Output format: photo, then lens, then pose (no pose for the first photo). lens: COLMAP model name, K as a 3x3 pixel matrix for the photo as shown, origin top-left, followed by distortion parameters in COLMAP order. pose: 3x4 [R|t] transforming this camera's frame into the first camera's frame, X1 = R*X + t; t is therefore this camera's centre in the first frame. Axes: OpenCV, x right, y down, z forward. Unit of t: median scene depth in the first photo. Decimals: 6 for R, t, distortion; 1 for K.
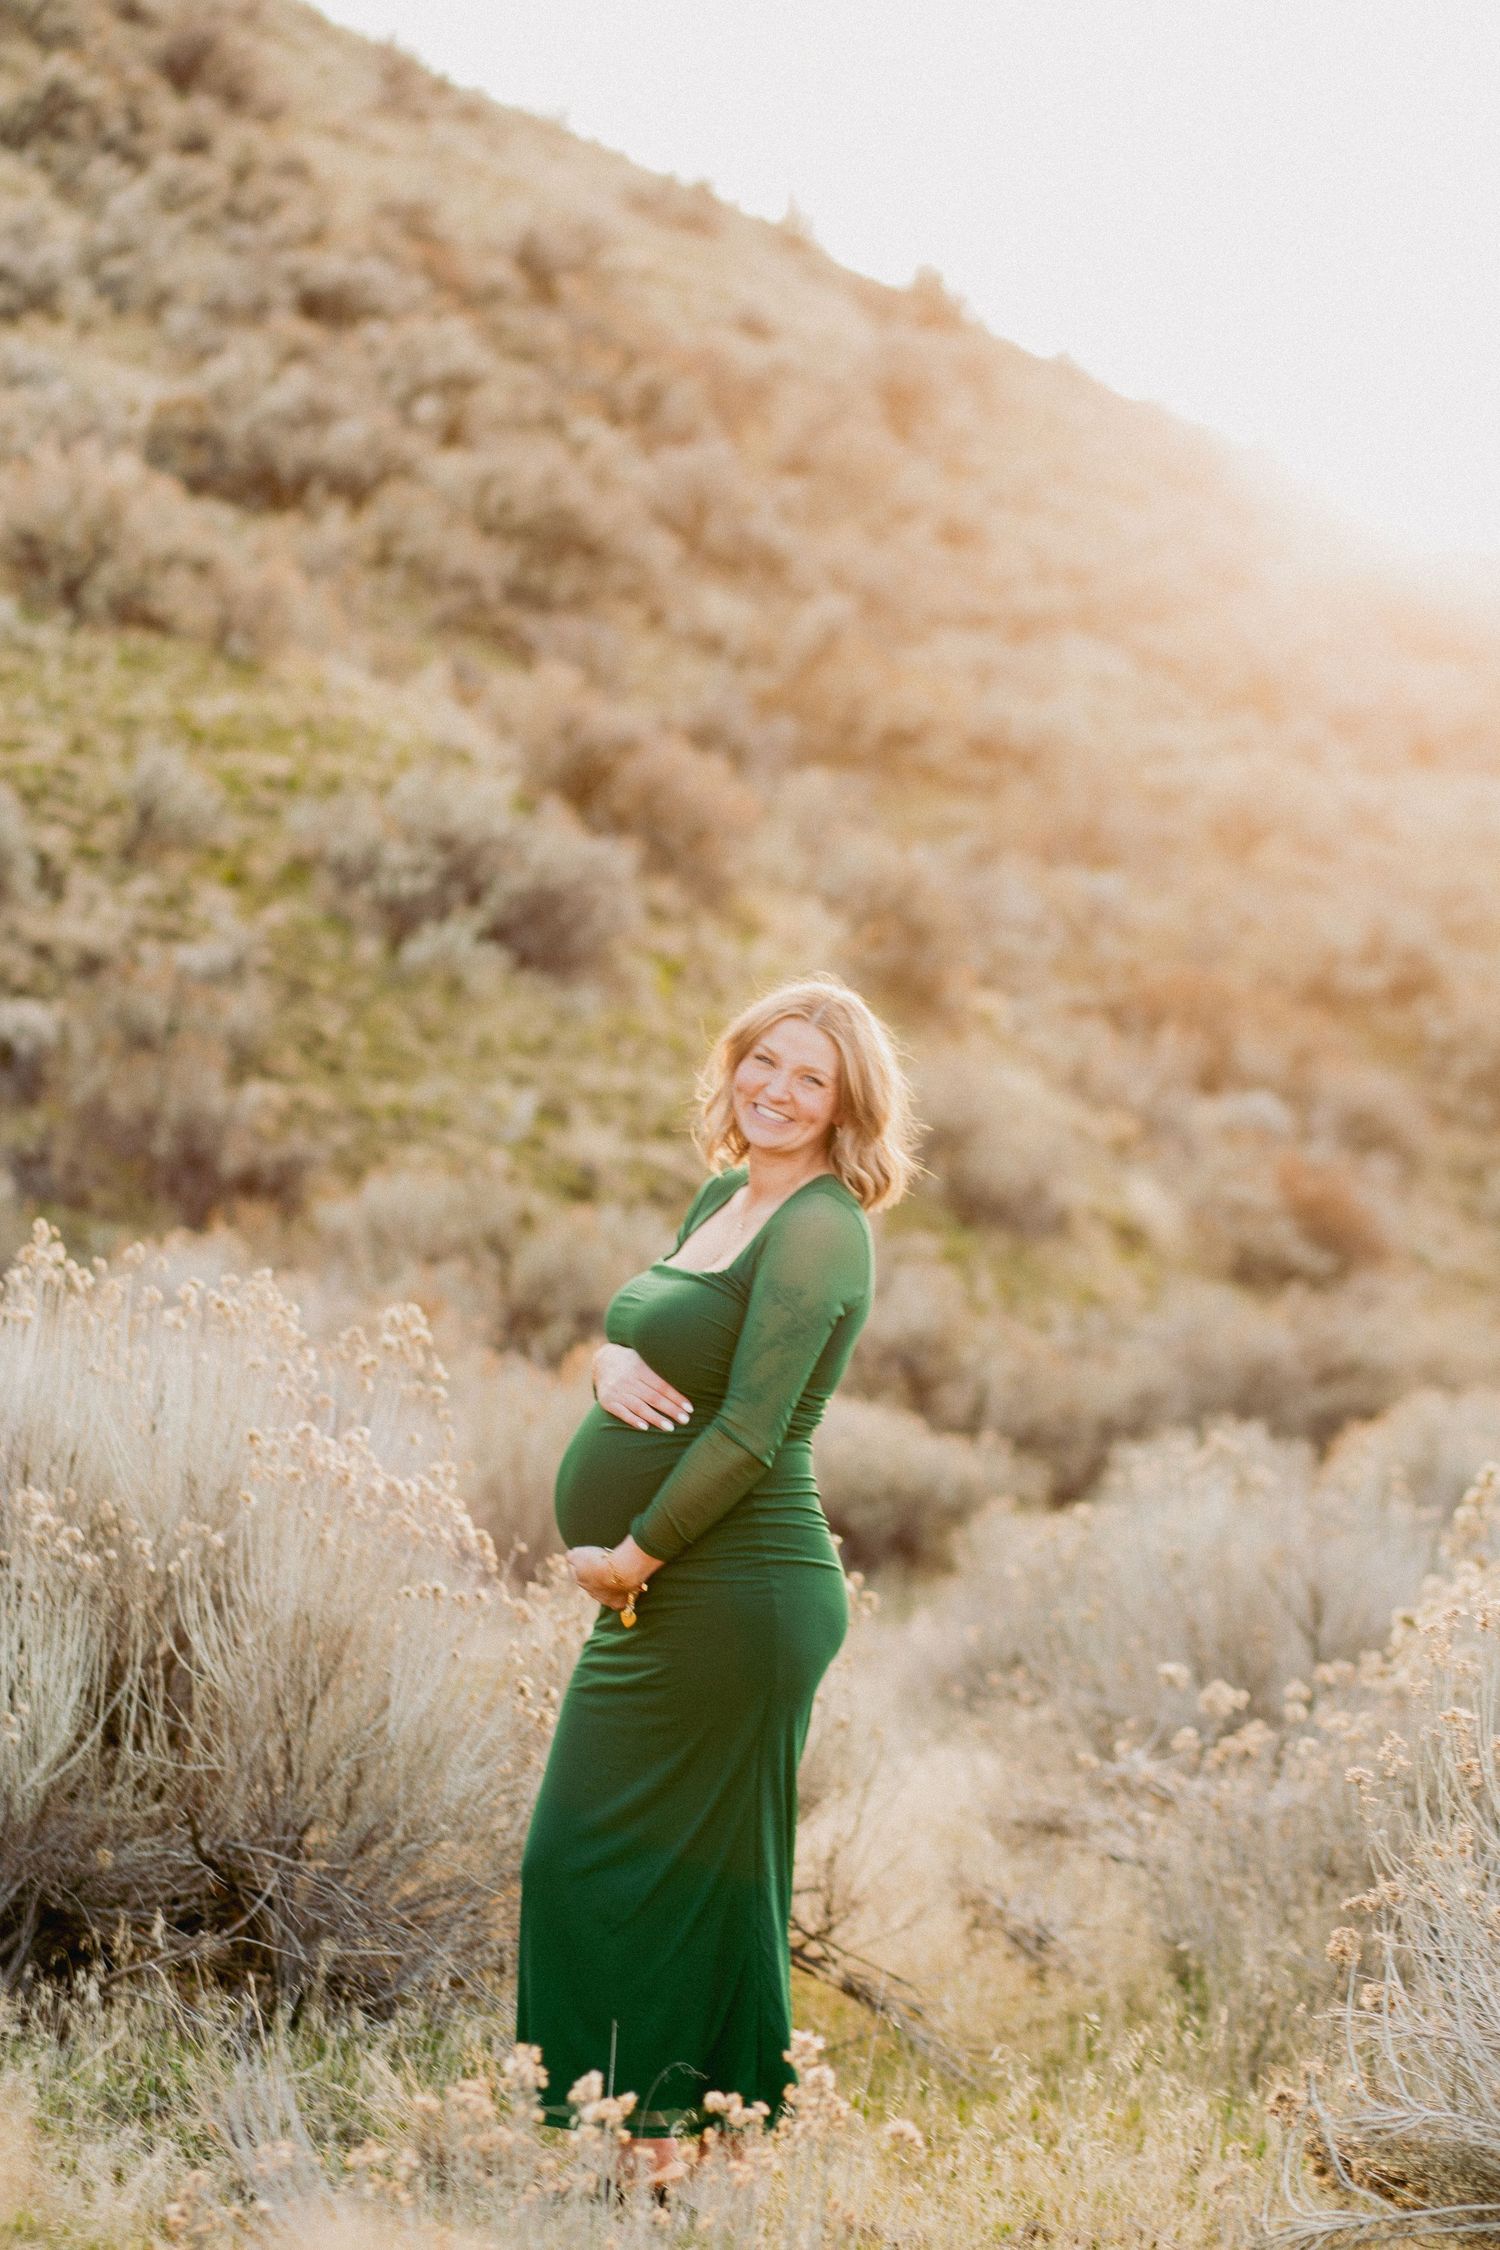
lens RADIAL K [[5609.7, 0, 750.0], [0, 5609.7, 1125.0], [0, 0, 1]] dist [-0.117325, 0.136610]
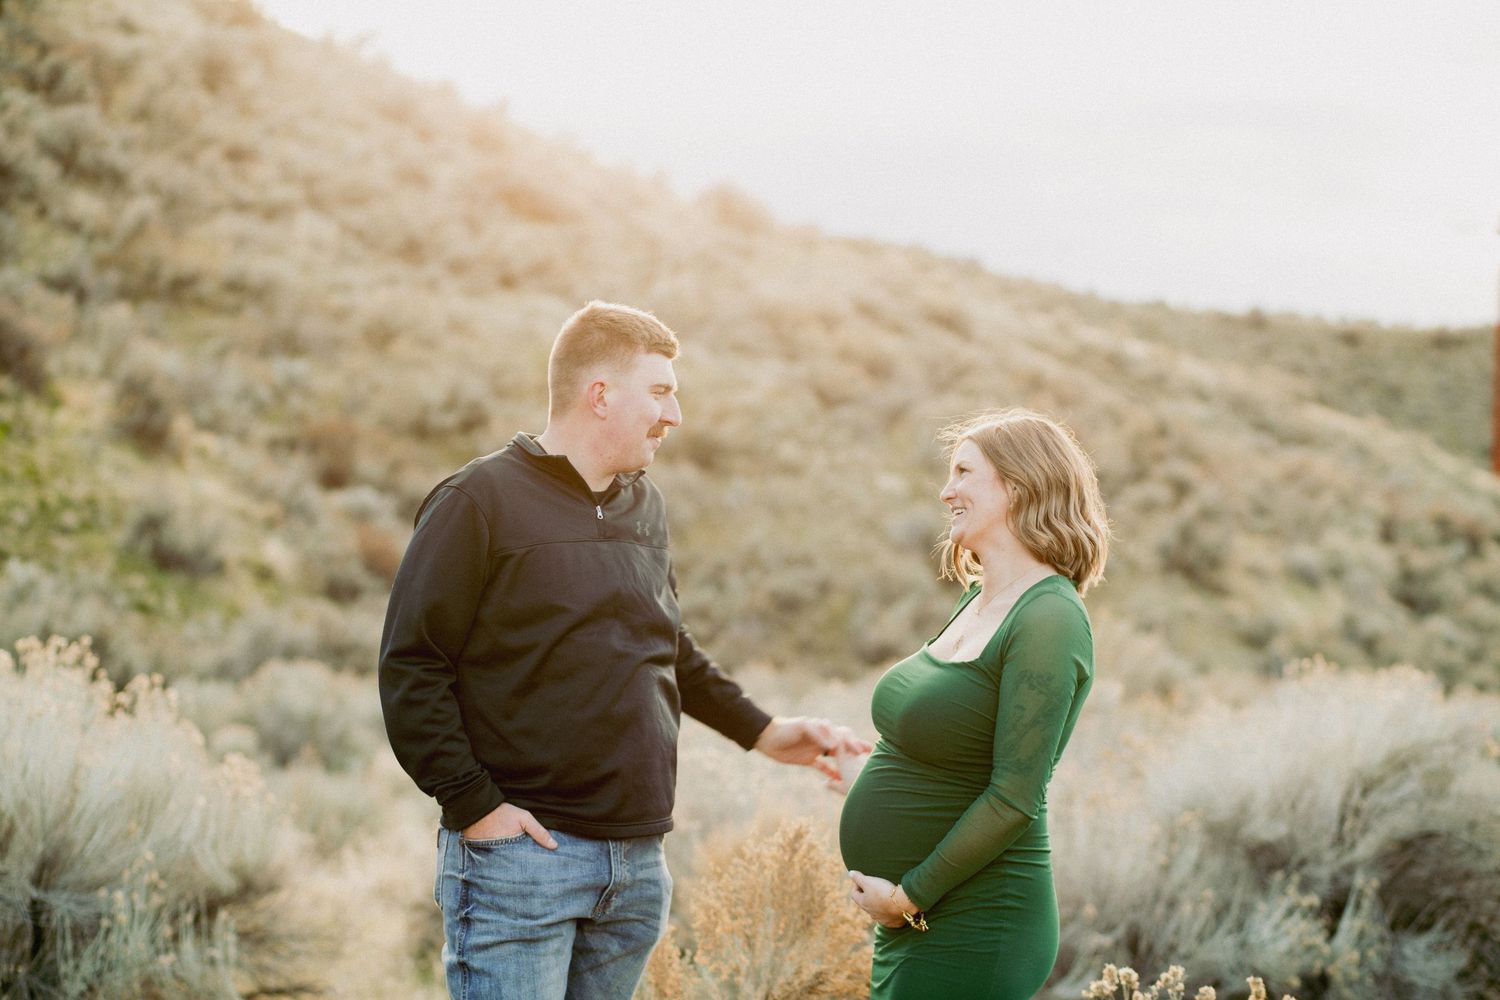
lens RADIAL K [[3498.5, 0, 754.8], [0, 3498.5, 507.4], [0, 0, 1]] dist [-0.055191, -0.513927]
pose [[0.988129, -0.018338, 0.152528, 0.044890], [0.017466, 0.999823, 0.007054, -0.005483], [-0.152631, -0.004306, 0.988274, -0.107117]]
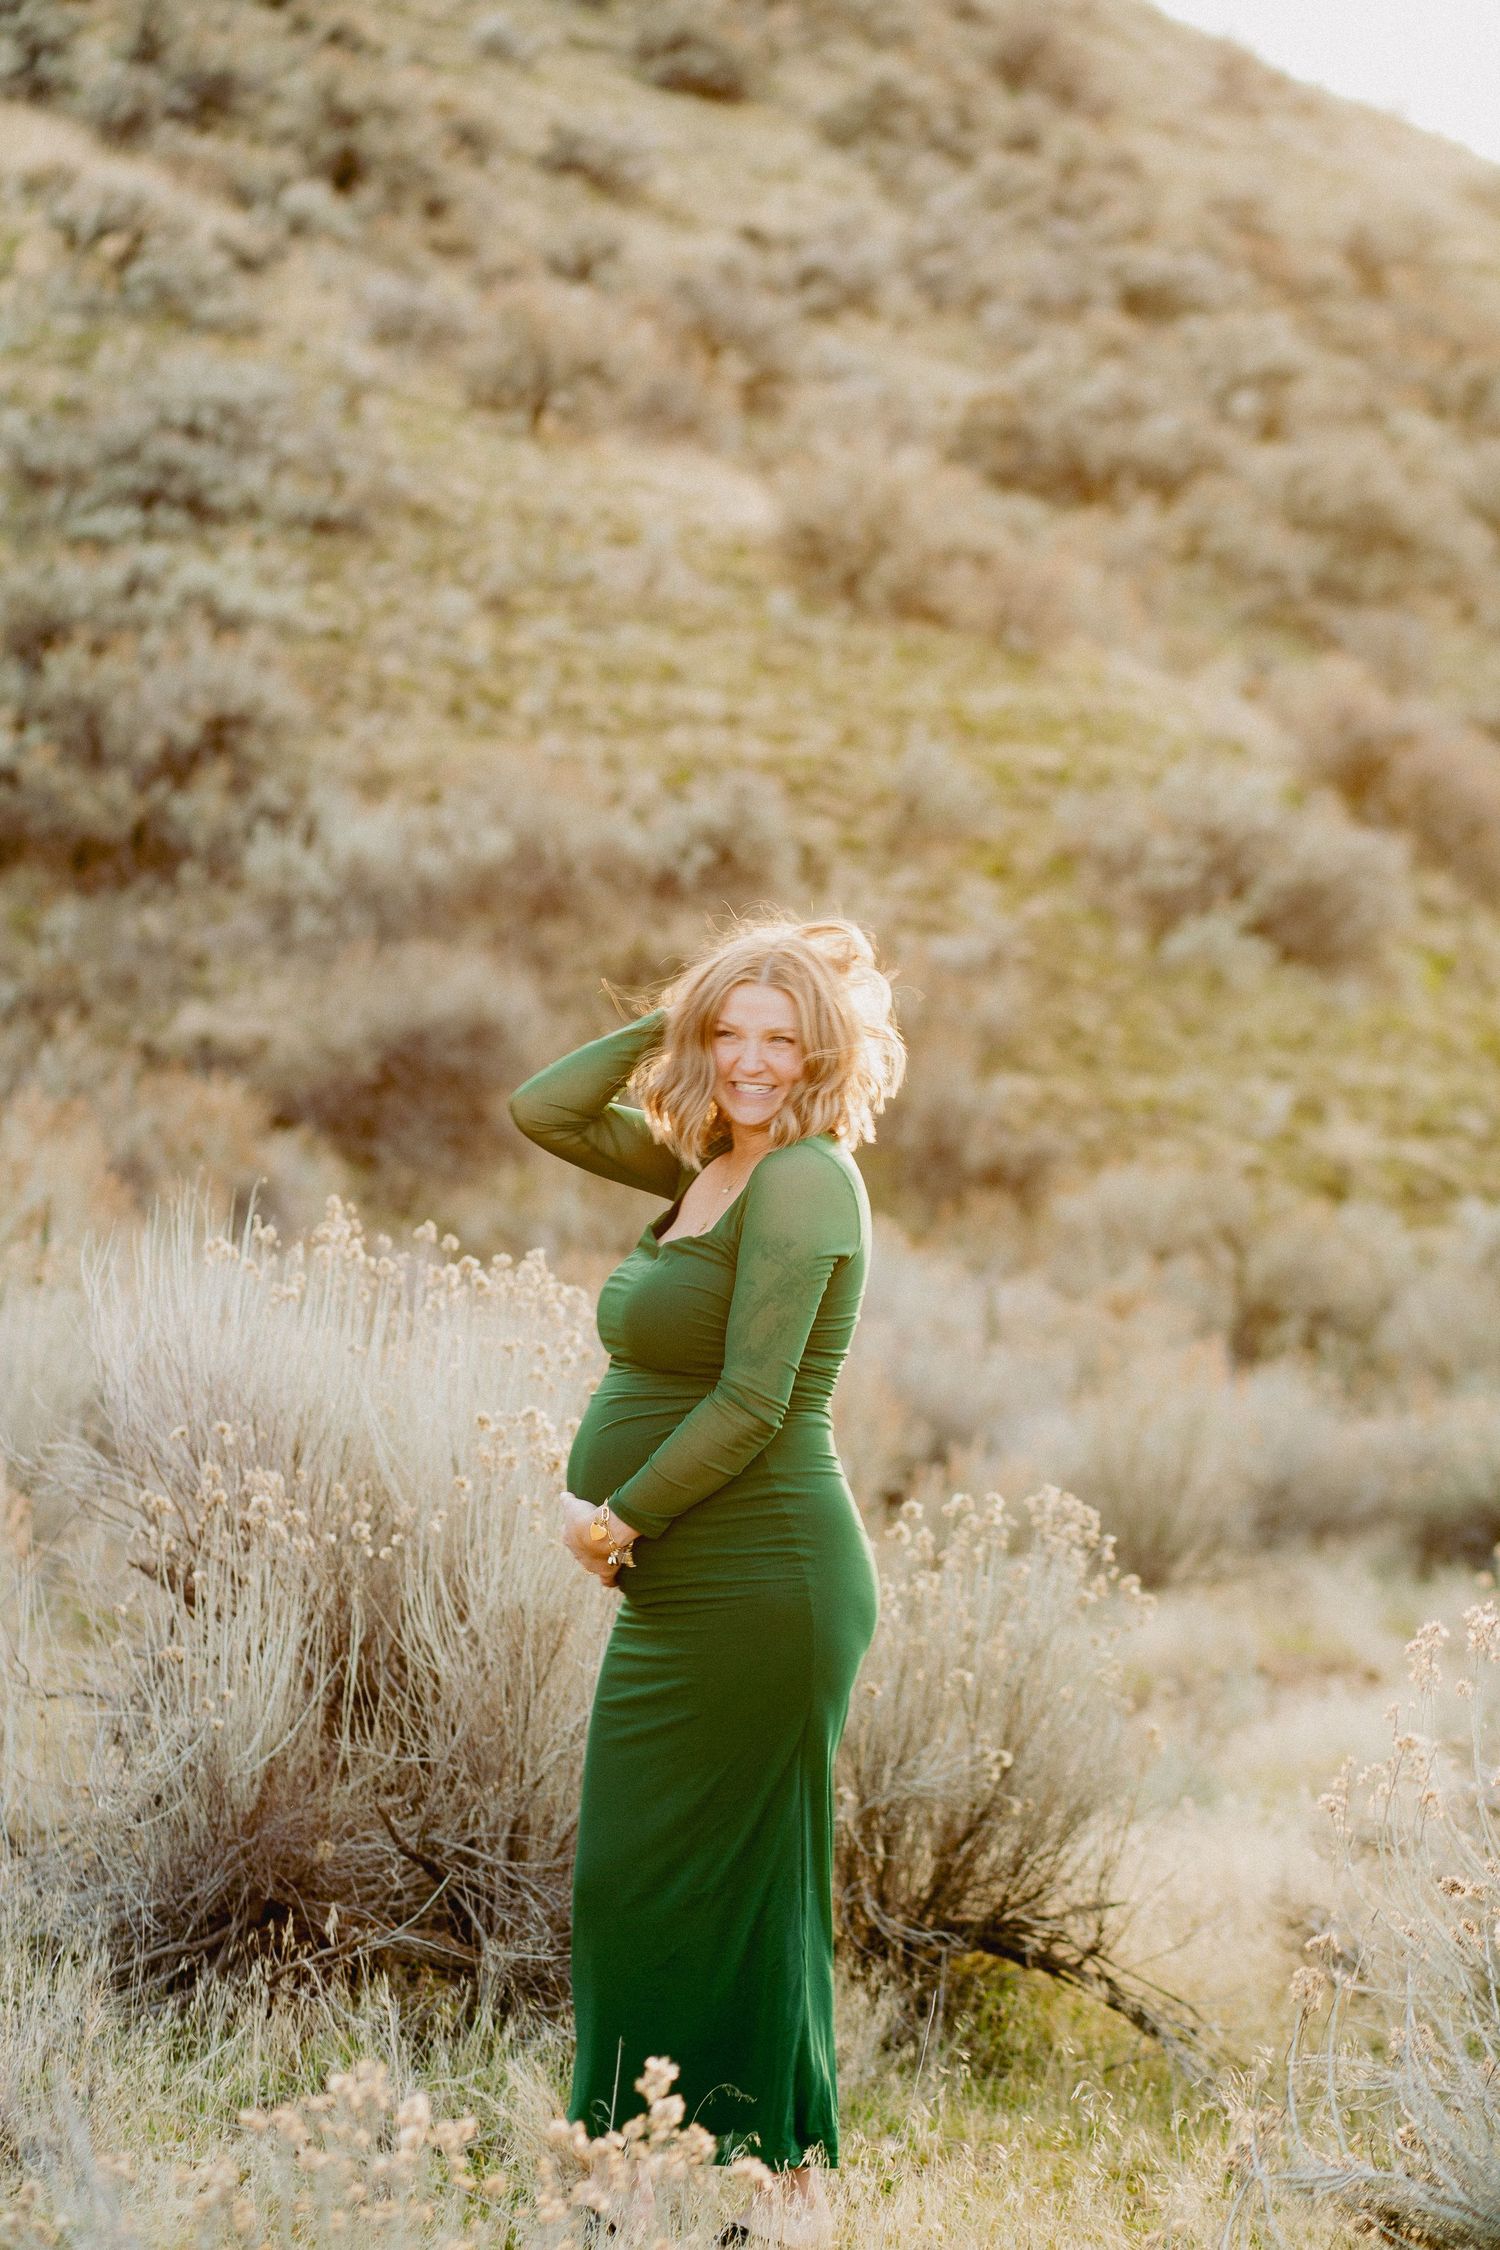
lens RADIAL K [[5584.7, 0, 719.1], [0, 5584.7, 1082.2], [0, 0, 1]] dist [-0.064459, -0.427865]
pose [[0.986764, 0.008900, -0.161921, 0.017086], [-0.010064, 0.999929, -0.006374, 0.000434], [0.161853, 0.007919, 0.986783, 0.008053]]
